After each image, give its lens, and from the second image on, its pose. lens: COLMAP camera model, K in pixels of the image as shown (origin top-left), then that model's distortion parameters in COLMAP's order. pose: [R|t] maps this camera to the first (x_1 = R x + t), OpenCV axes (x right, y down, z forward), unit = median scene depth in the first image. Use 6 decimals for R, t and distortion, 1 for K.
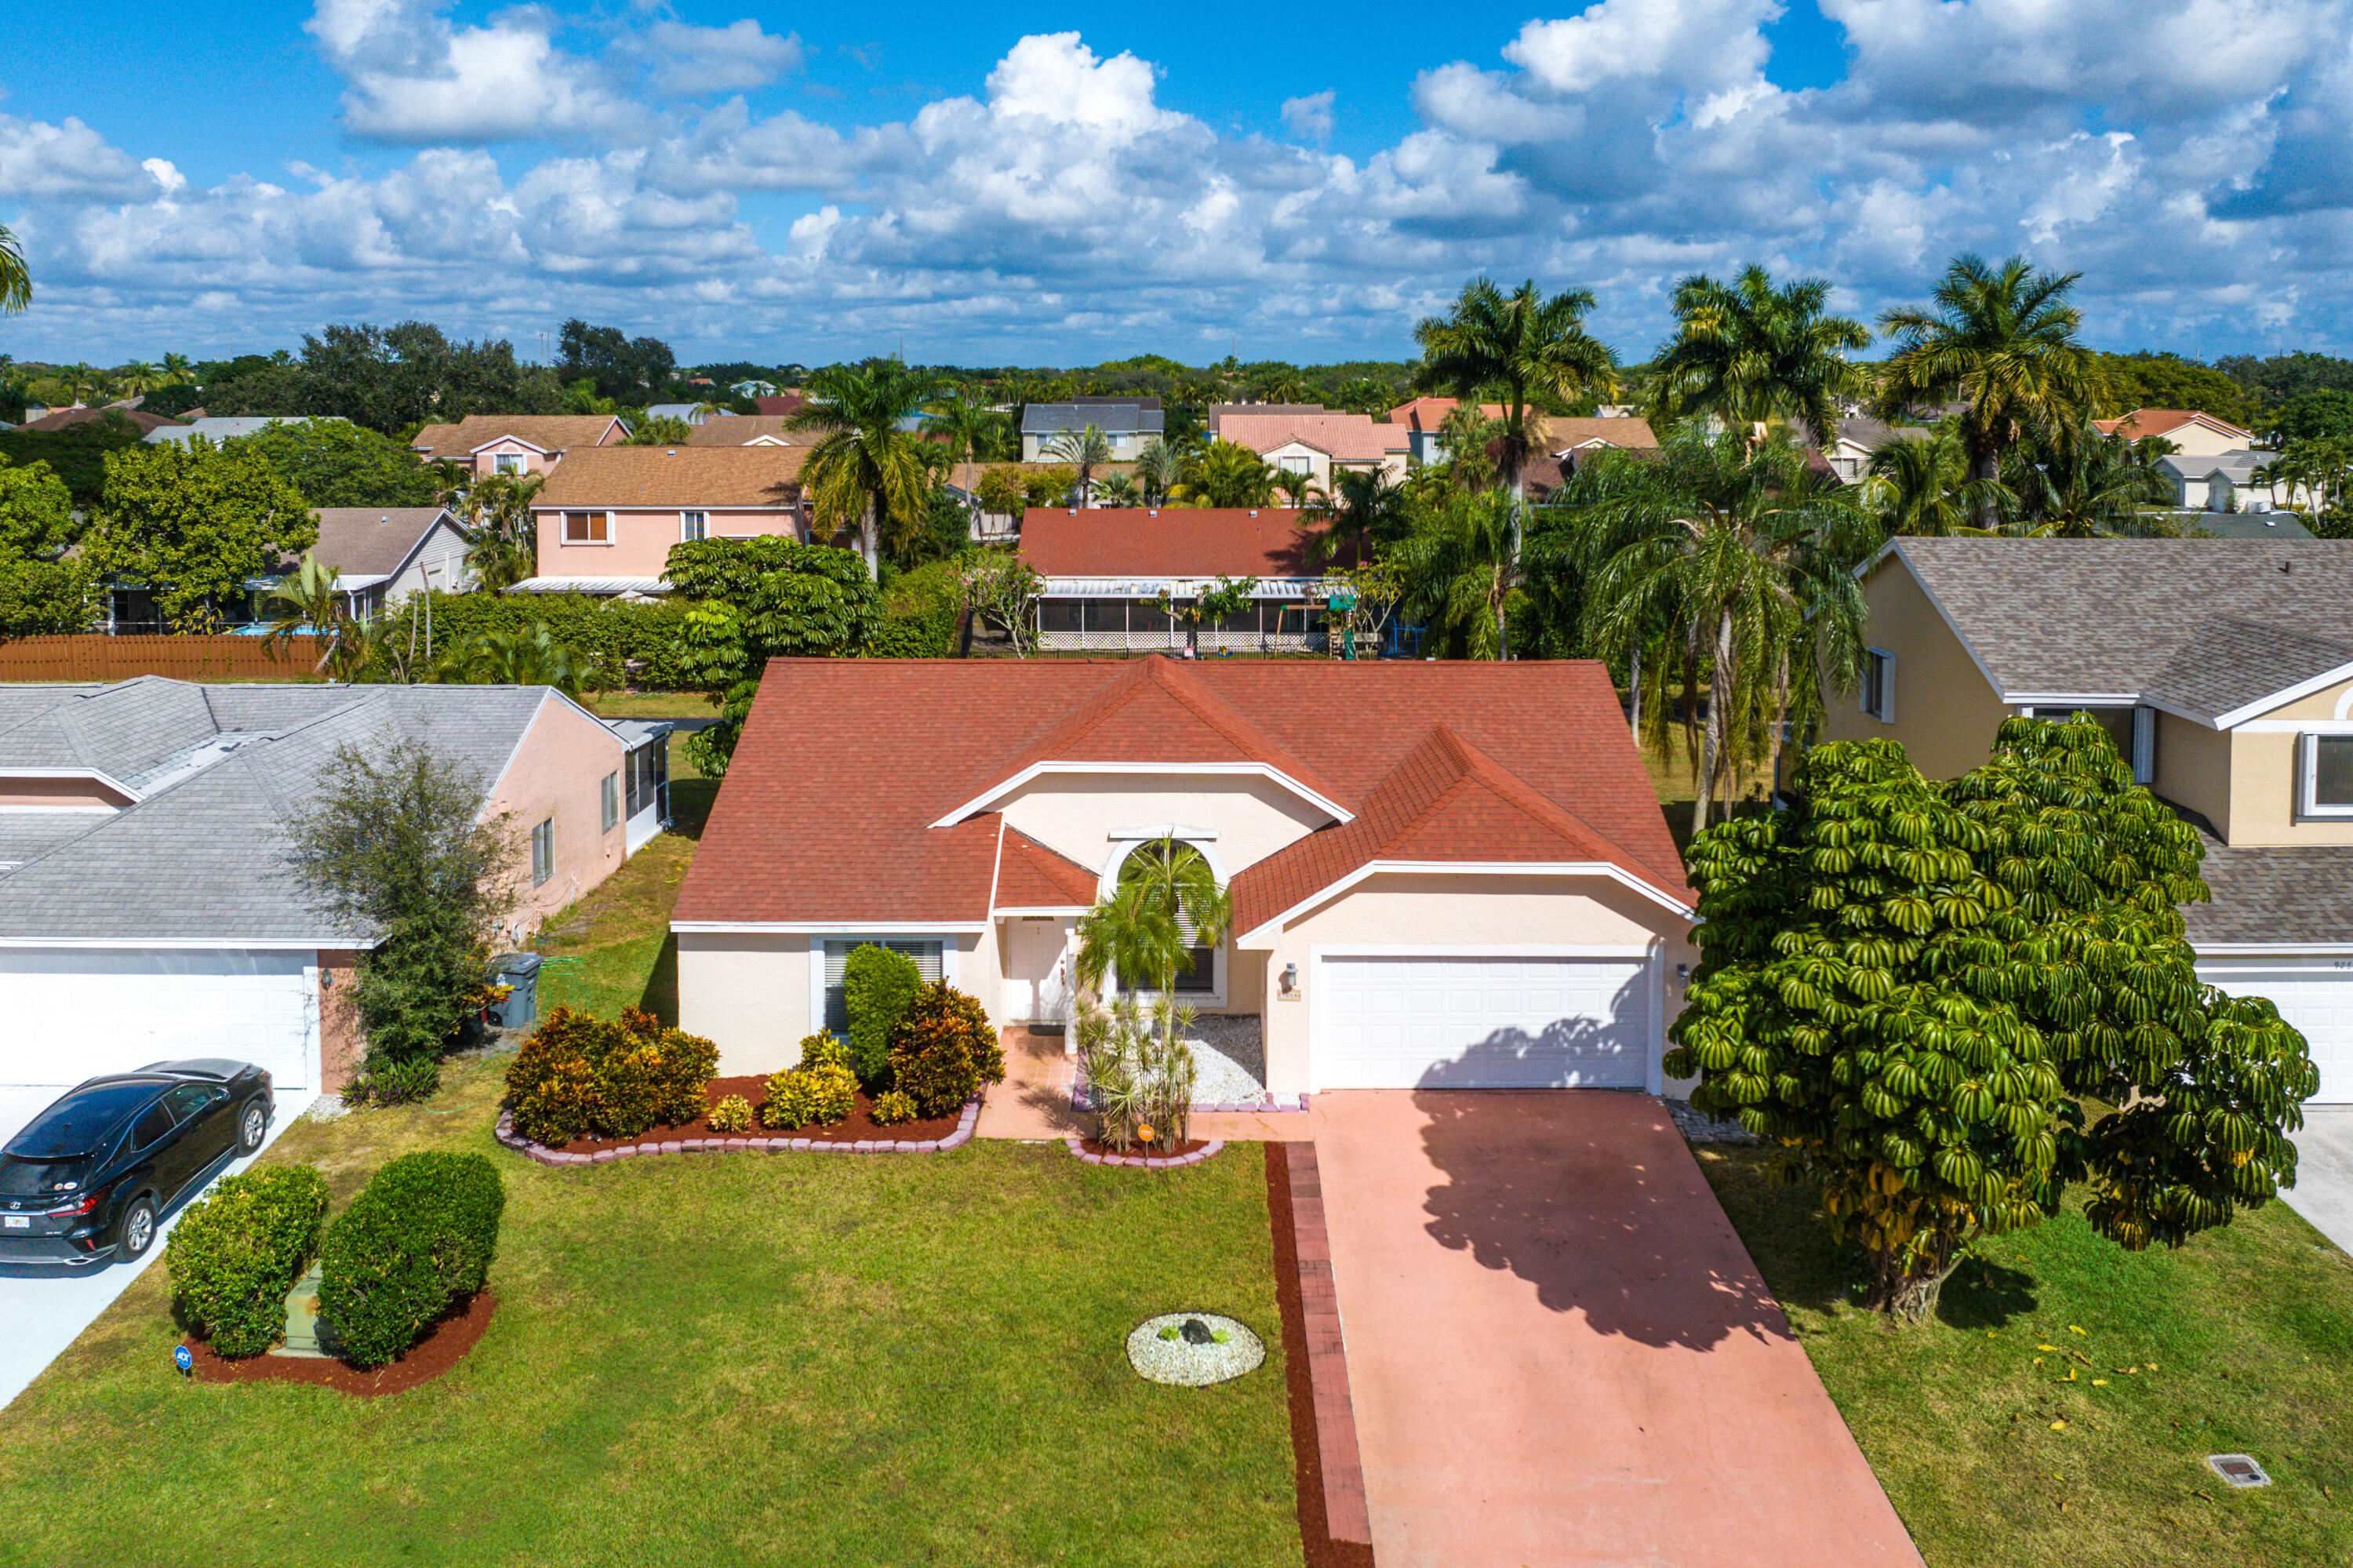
lens RADIAL K [[1851.5, 0, 1179.1], [0, 1851.5, 609.8], [0, 0, 1]] dist [-0.031212, -0.004396]
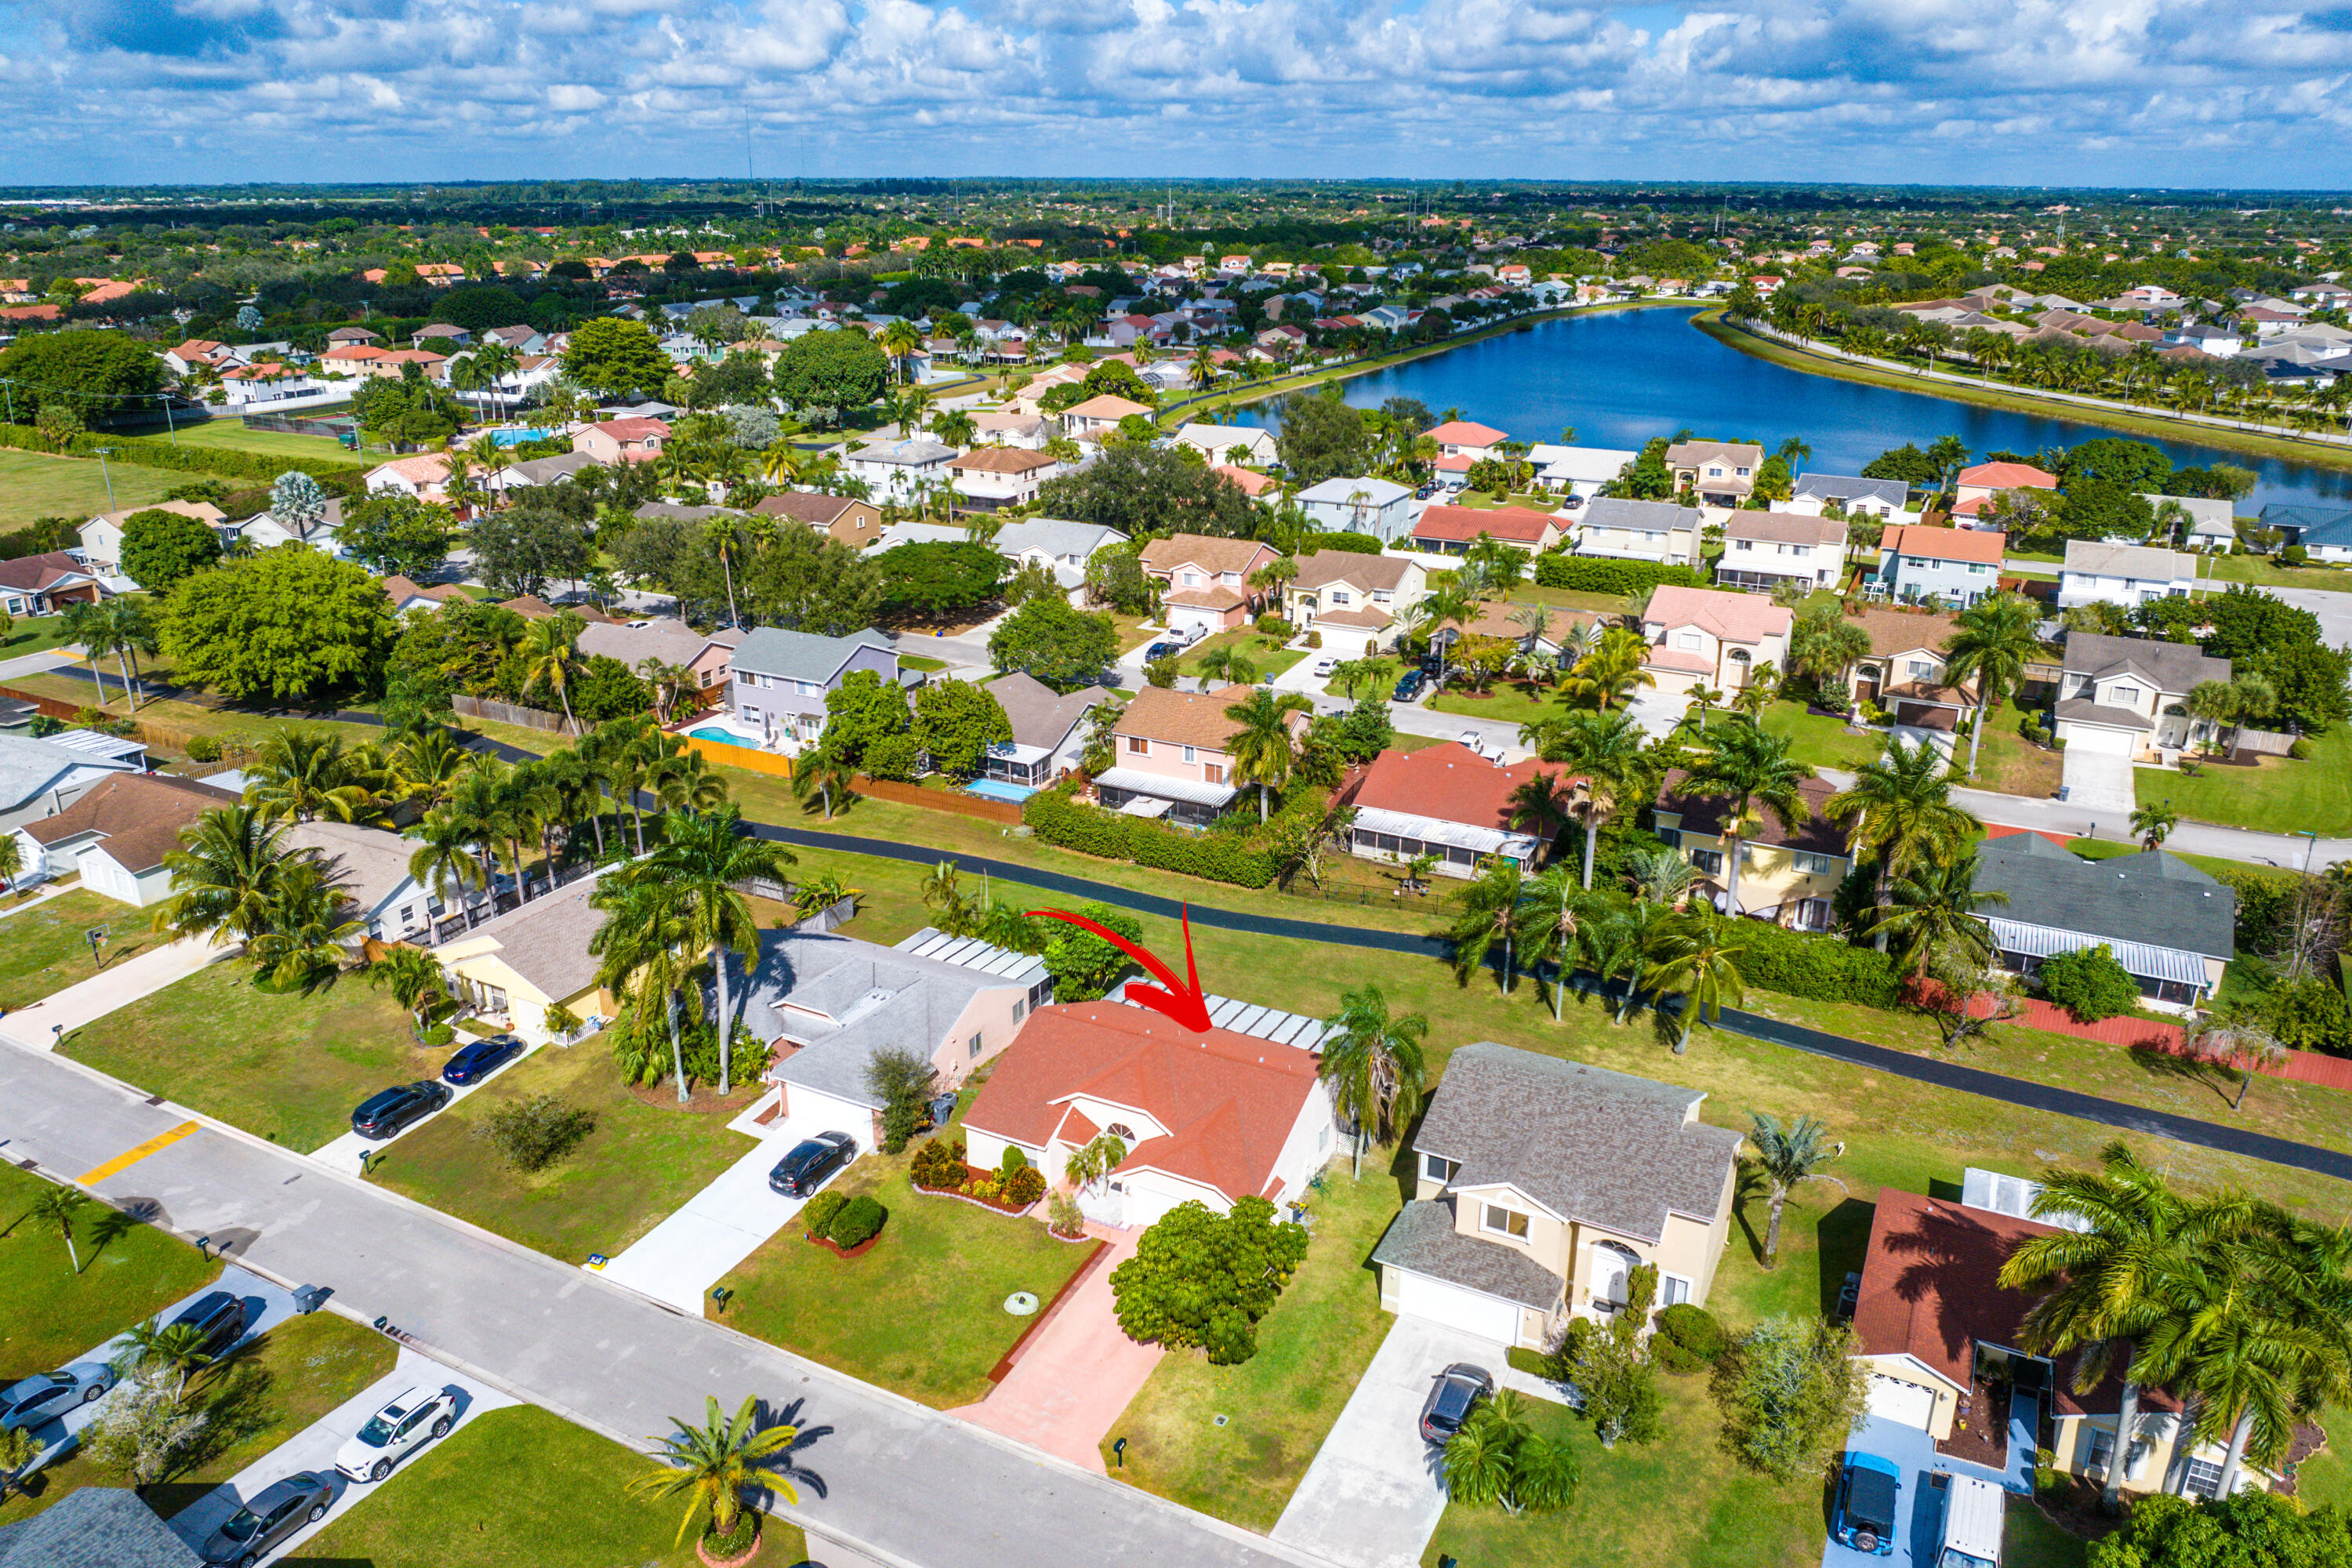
lens RADIAL K [[1535.6, 0, 1177.4], [0, 1535.6, 952.5], [0, 0, 1]] dist [-0.006540, -0.026919]
pose [[0.890931, 0.198242, -0.408586, 1.161136], [-0.052052, 0.938340, 0.341772, -1.108512], [0.451146, -0.283227, 0.846315, -1.070442]]
